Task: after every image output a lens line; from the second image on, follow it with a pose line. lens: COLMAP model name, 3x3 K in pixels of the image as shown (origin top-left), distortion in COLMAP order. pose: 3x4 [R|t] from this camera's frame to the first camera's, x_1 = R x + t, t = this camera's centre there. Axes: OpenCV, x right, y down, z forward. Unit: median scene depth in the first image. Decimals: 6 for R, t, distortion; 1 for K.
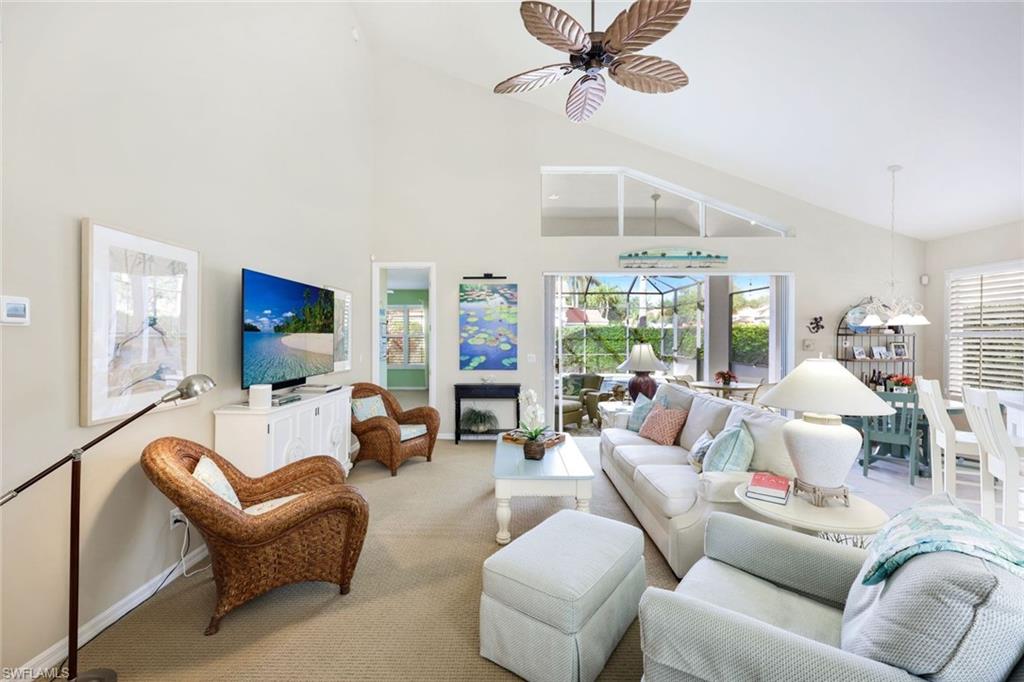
lens RADIAL K [[413.1, 0, 491.7], [0, 413.1, 328.2], [0, 0, 1]] dist [0.000066, -0.000973]
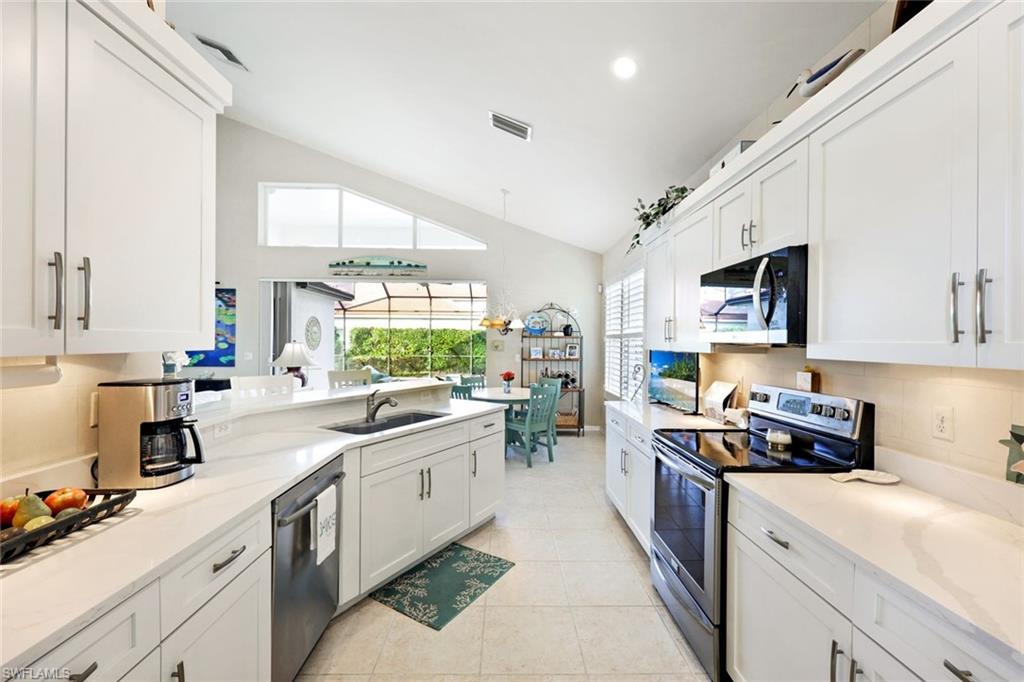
lens RADIAL K [[413.1, 0, 518.1], [0, 413.1, 337.9], [0, 0, 1]] dist [0.000066, -0.000973]
pose [[0.999880, 0.006710, 0.013979, 0.805554], [-0.006902, 0.999882, 0.013713, 0.003692], [-0.013885, -0.013808, 0.999808, -0.117738]]
